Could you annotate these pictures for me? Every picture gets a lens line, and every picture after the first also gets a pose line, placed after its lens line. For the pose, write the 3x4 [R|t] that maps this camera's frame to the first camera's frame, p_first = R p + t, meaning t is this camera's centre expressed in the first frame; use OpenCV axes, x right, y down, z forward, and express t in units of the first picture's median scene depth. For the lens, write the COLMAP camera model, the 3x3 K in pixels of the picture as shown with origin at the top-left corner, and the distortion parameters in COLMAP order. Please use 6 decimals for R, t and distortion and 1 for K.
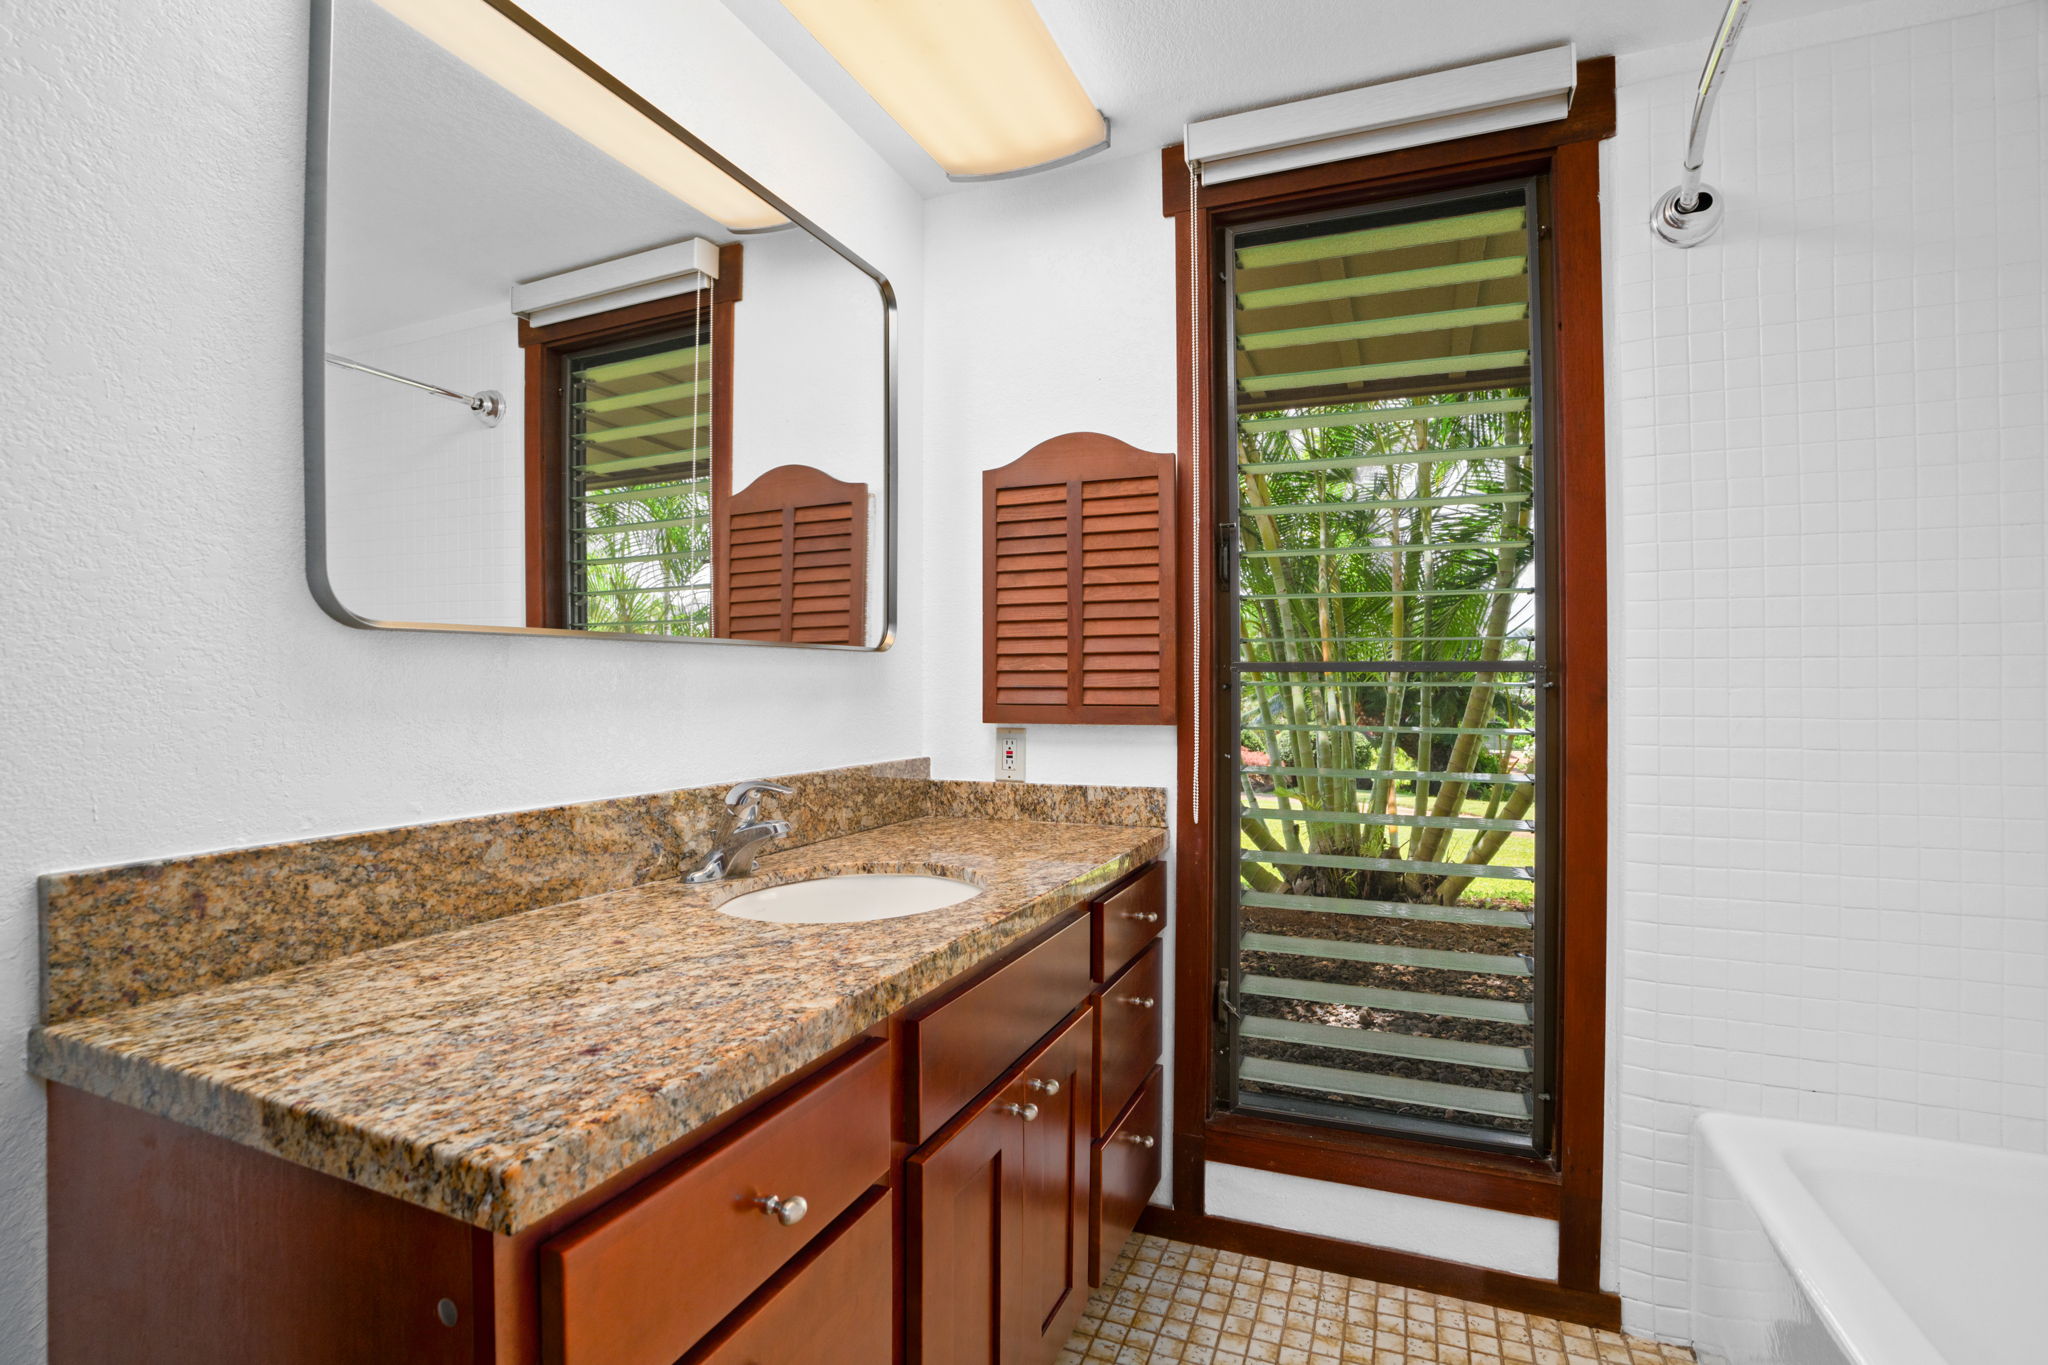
lens RADIAL K [[1003.8, 0, 1019.0], [0, 1003.8, 682.8], [0, 0, 1]] dist [-0.068206, 0.013767]
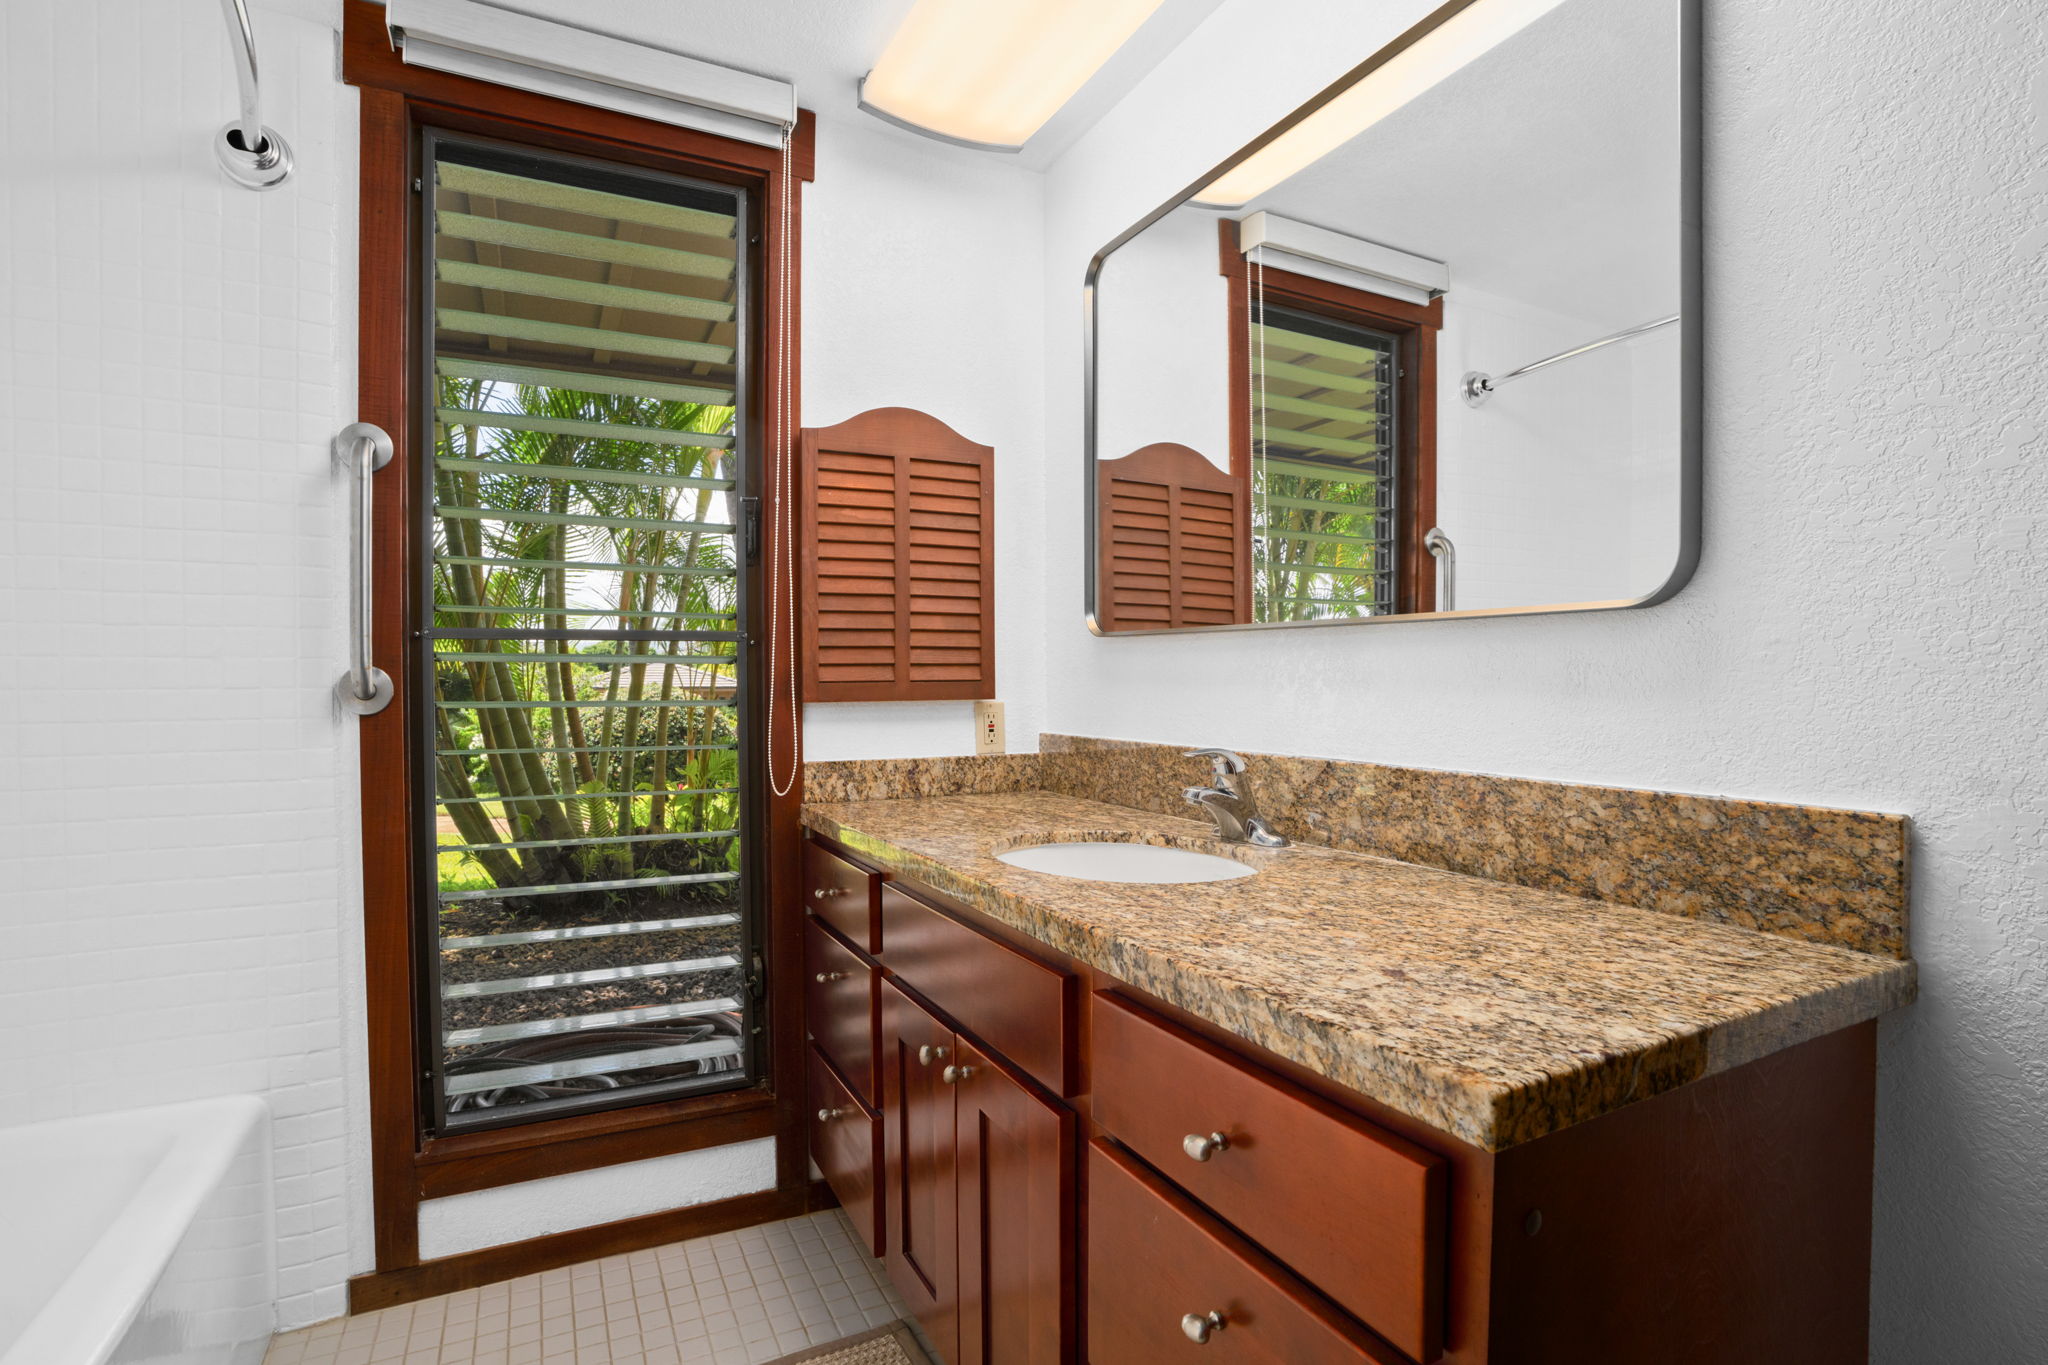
lens RADIAL K [[1003.8, 0, 1019.0], [0, 1003.8, 682.8], [0, 0, 1]] dist [-0.068206, 0.013767]
pose [[0.624584, -0.009923, 0.780895, -0.148820], [-0.010971, 0.999709, 0.021479, 0.000163], [-0.780881, -0.021983, 0.624293, 0.066198]]
